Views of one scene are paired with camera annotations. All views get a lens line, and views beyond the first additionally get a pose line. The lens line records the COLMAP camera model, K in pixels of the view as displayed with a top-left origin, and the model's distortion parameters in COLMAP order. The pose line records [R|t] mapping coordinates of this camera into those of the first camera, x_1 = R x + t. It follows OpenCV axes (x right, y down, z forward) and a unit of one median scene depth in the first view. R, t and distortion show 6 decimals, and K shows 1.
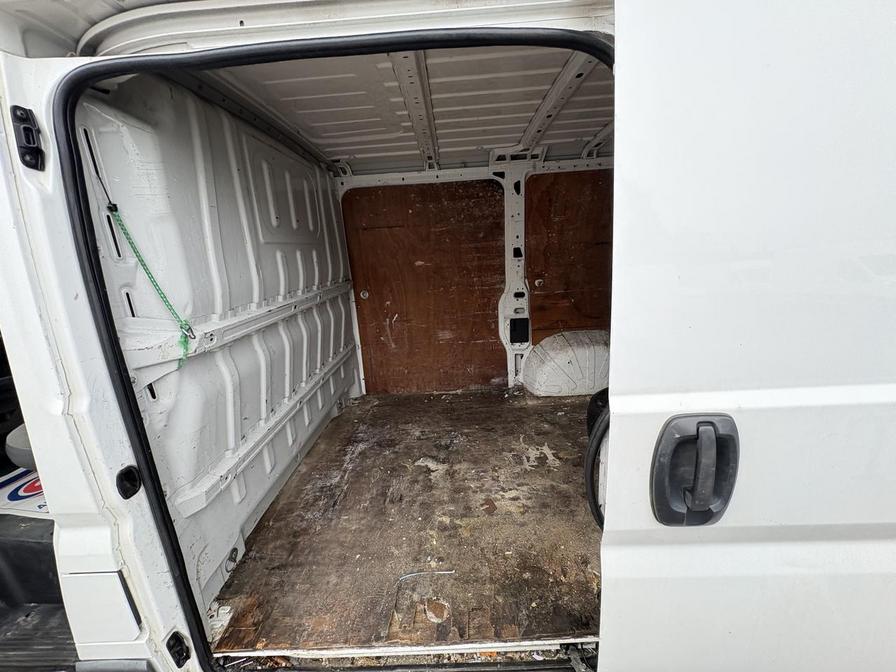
lens RADIAL K [[355.8, 0, 447.1], [0, 355.8, 335.0], [0, 0, 1]] dist [-0.001934, 0.000202]
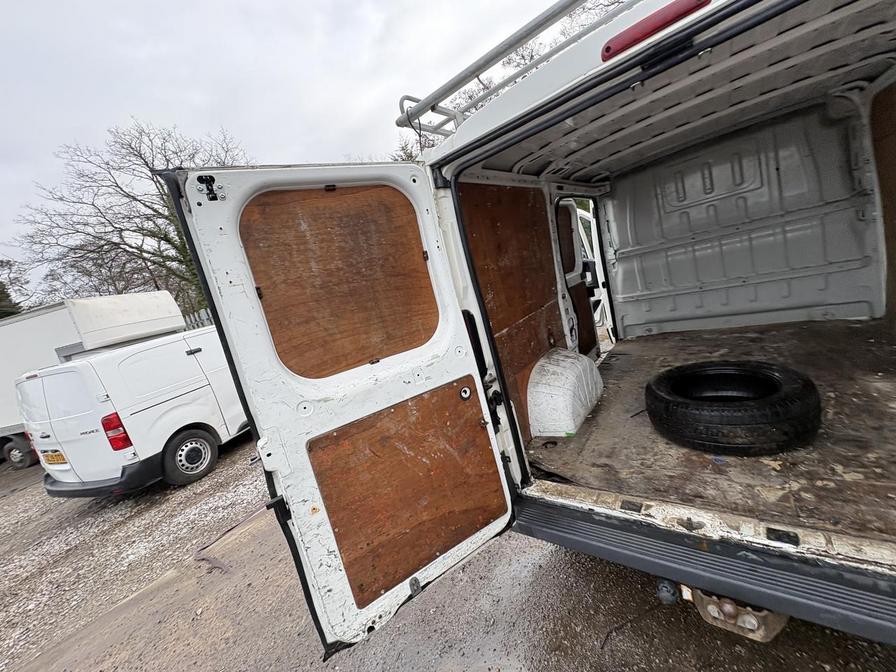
lens RADIAL K [[355.8, 0, 445.4], [0, 355.8, 338.9], [0, 0, 1]] dist [-0.001934, 0.000202]
pose [[-0.561052, 0.346842, -0.751613, 1.774205], [0.090526, 0.928248, 0.360778, -0.349604], [0.822816, 0.134375, -0.552193, 0.889731]]
